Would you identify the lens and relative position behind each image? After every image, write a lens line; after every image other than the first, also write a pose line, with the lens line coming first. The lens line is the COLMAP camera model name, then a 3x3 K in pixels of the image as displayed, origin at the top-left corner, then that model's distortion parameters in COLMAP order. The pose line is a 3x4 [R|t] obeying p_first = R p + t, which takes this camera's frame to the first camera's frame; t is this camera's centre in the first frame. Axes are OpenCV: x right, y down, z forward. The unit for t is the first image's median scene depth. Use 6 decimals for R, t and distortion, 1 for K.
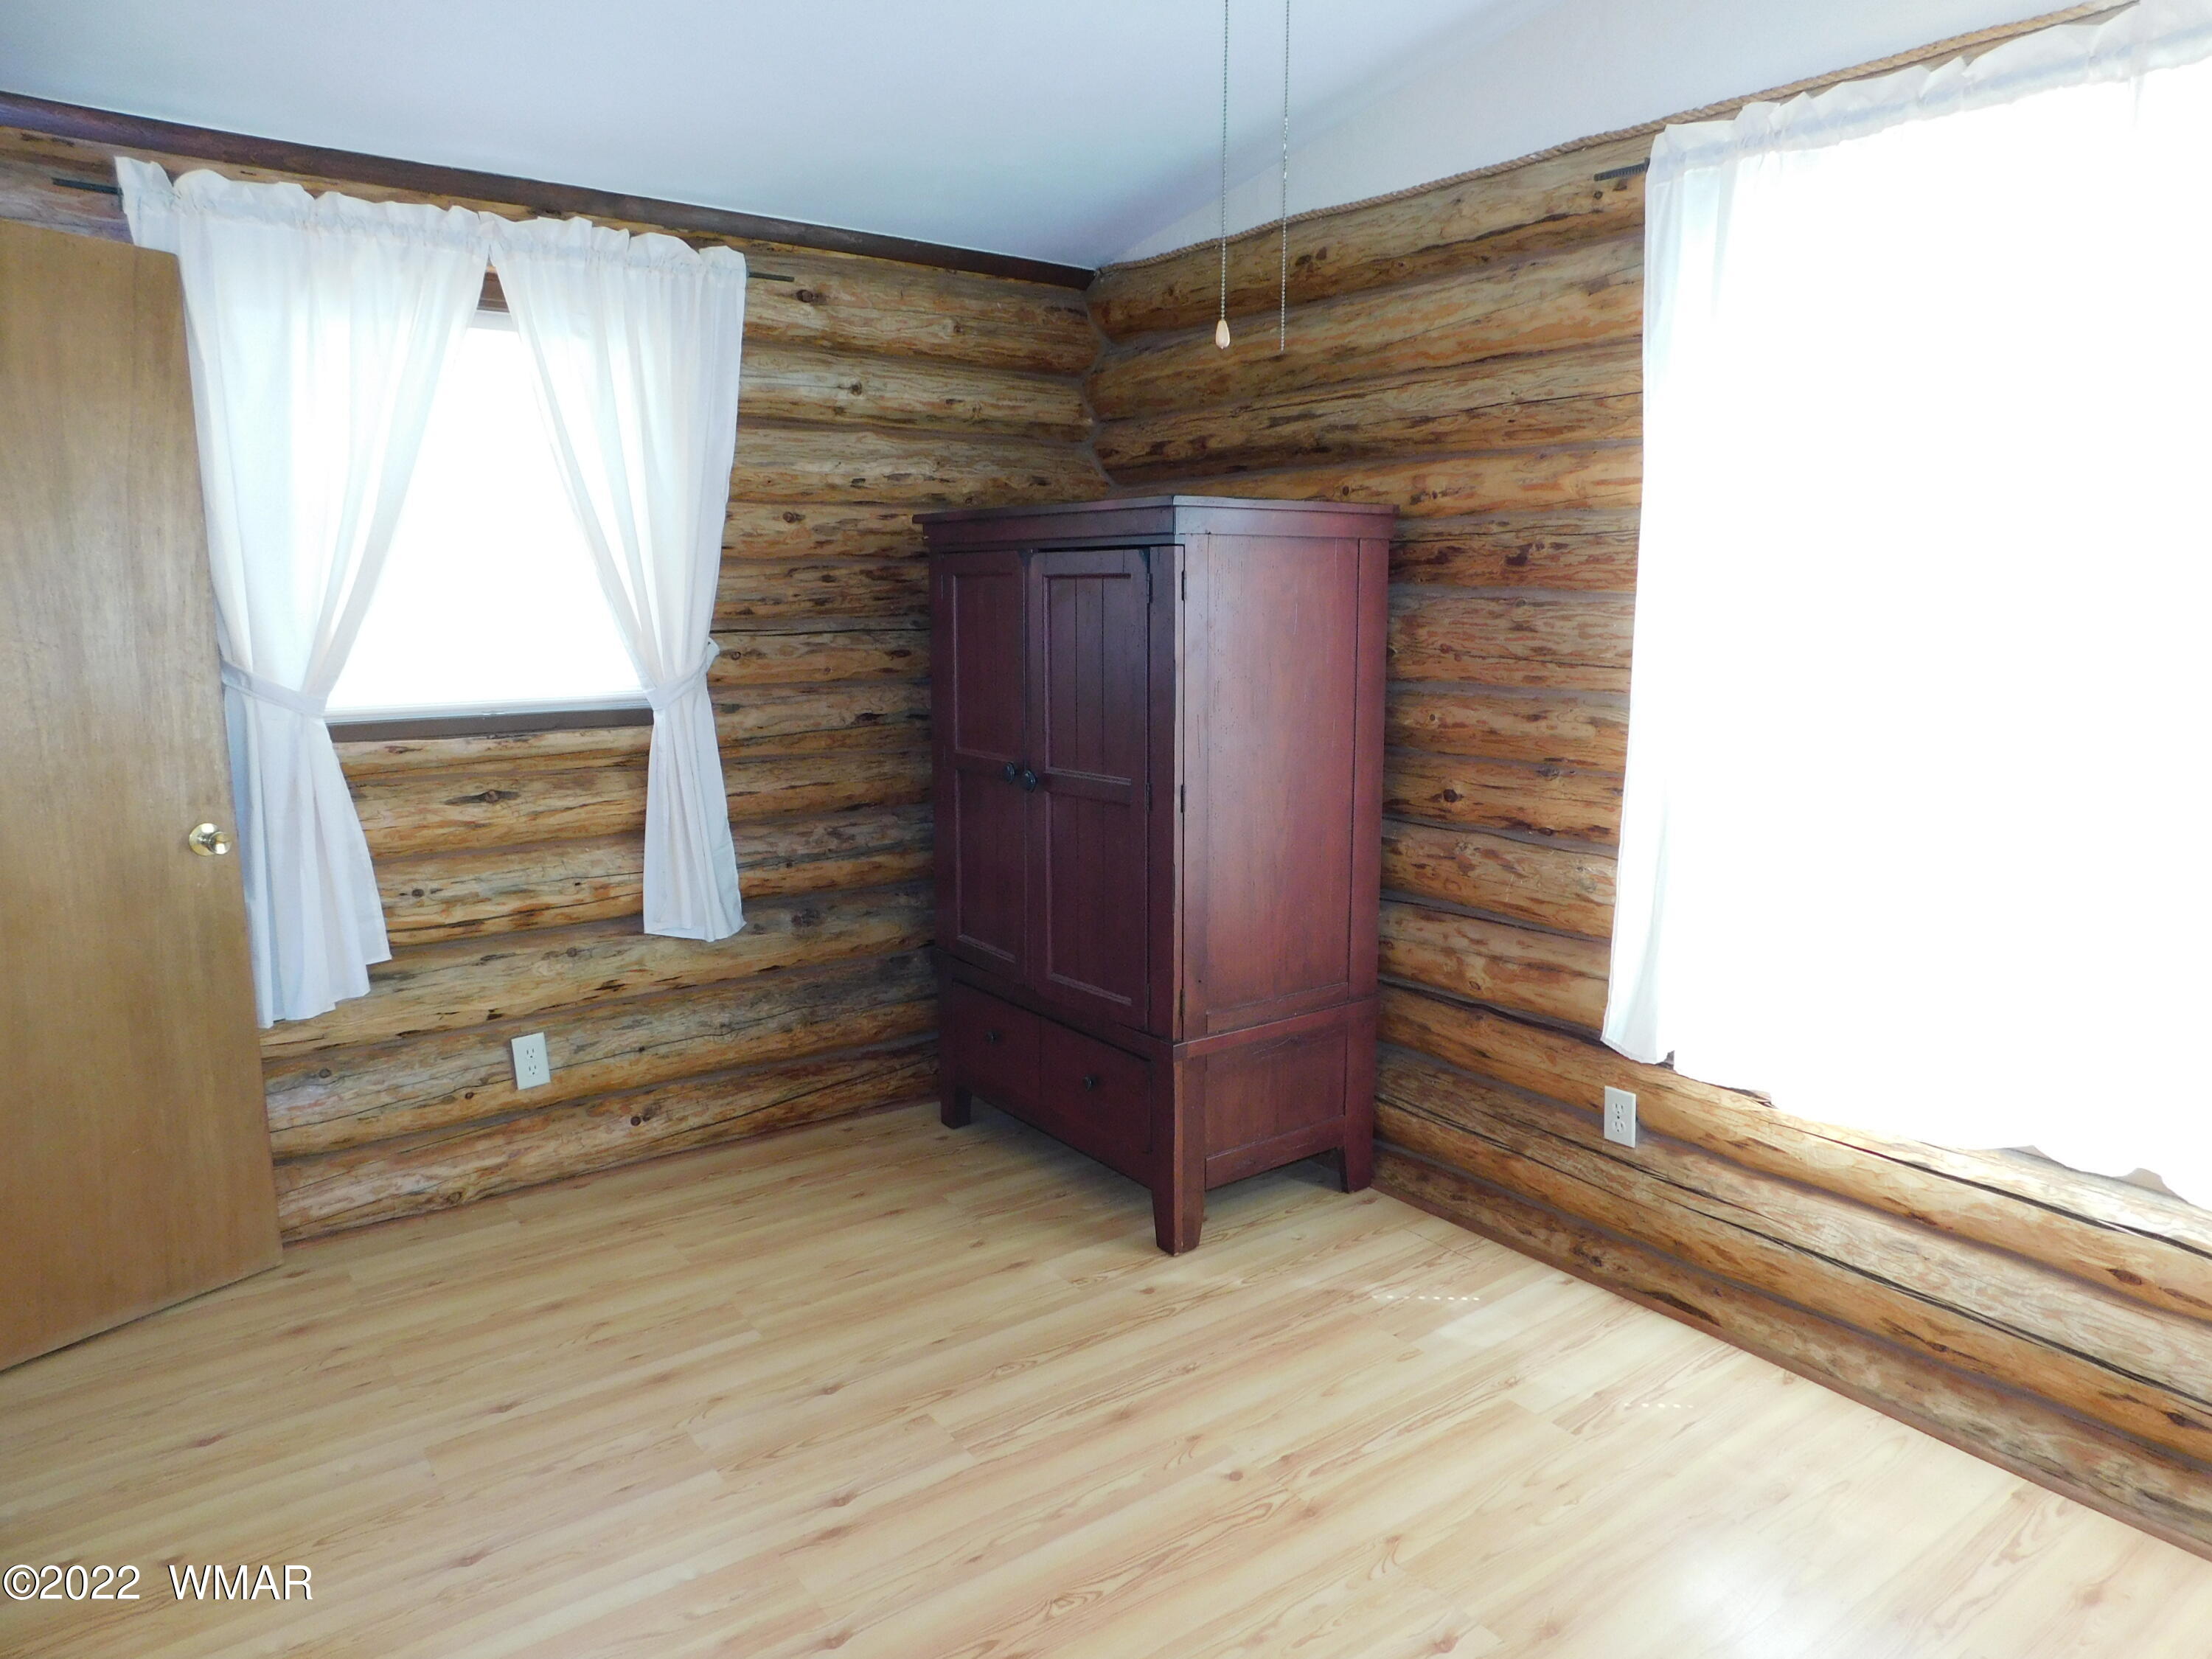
lens RADIAL K [[1429.8, 0, 1106.0], [0, 1429.8, 829.5], [0, 0, 1]] dist [-0.084340, 0.055560]
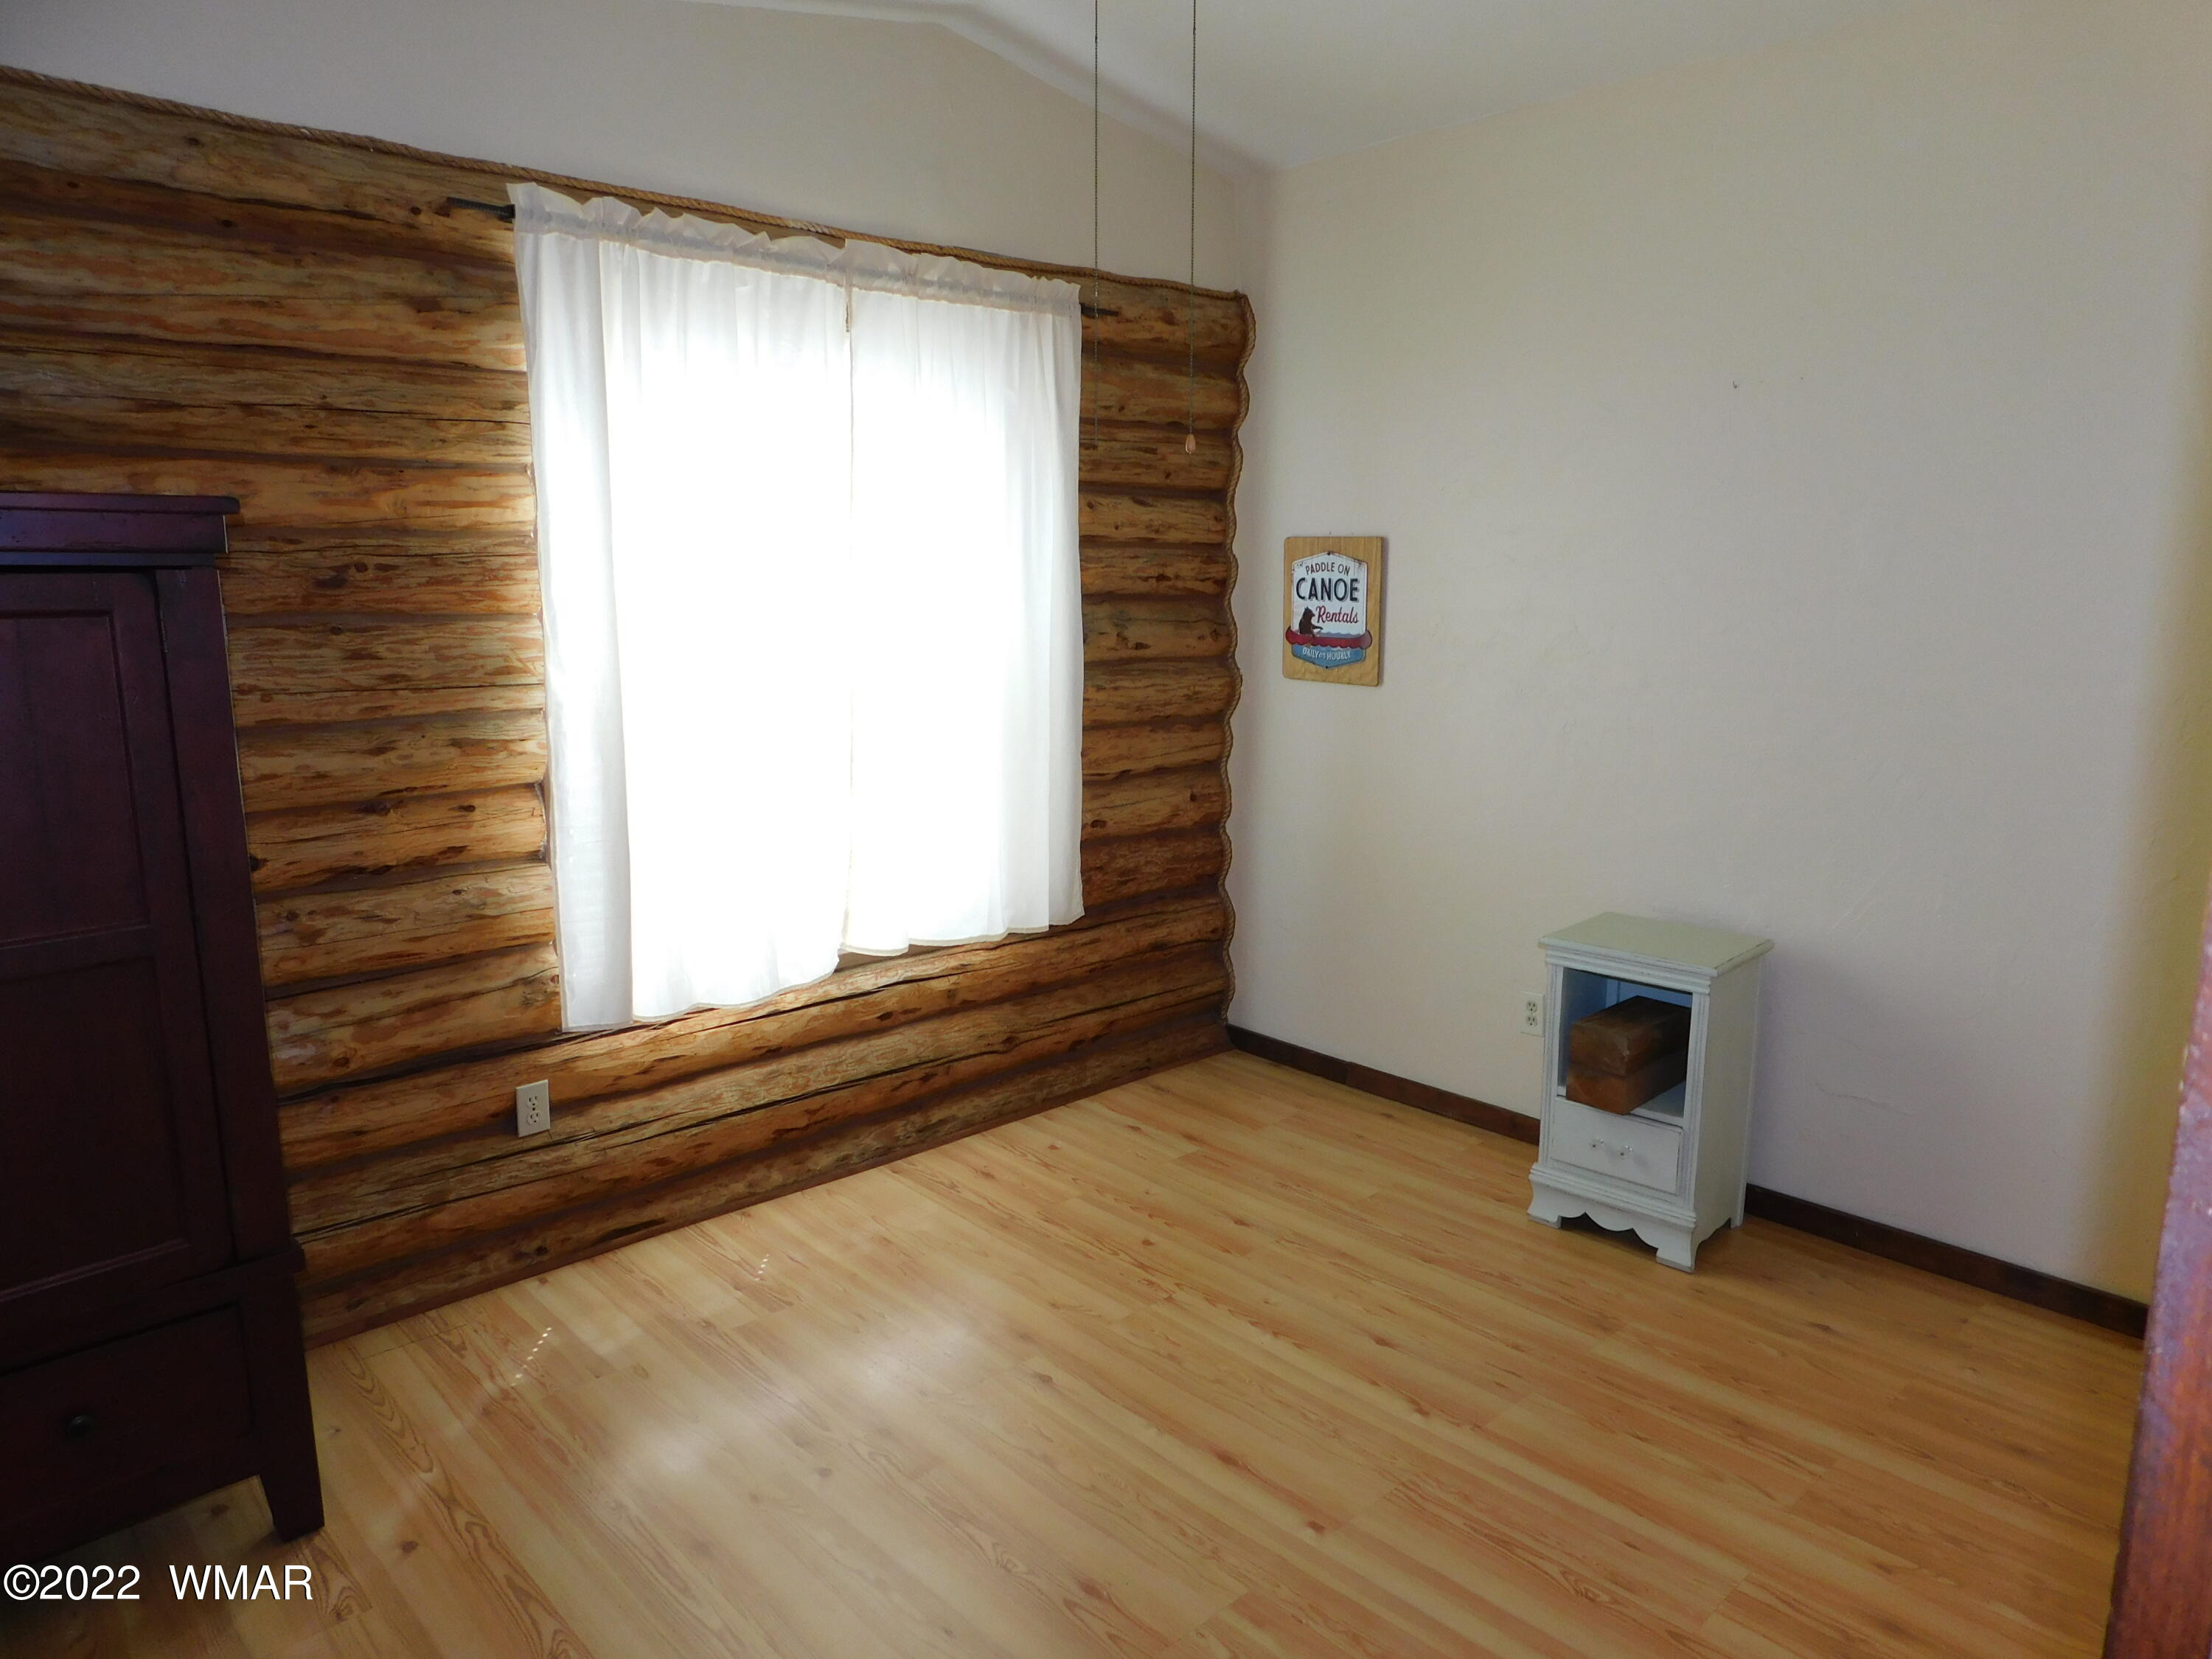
lens RADIAL K [[1445.0, 0, 1118.6], [0, 1445.0, 837.1], [0, 0, 1]] dist [-0.070778, 0.050244]
pose [[-0.114772, -0.180896, 0.976782, -0.707963], [0.168611, 0.965466, 0.198612, -0.133324], [-0.978978, 0.187491, -0.080307, 0.635266]]
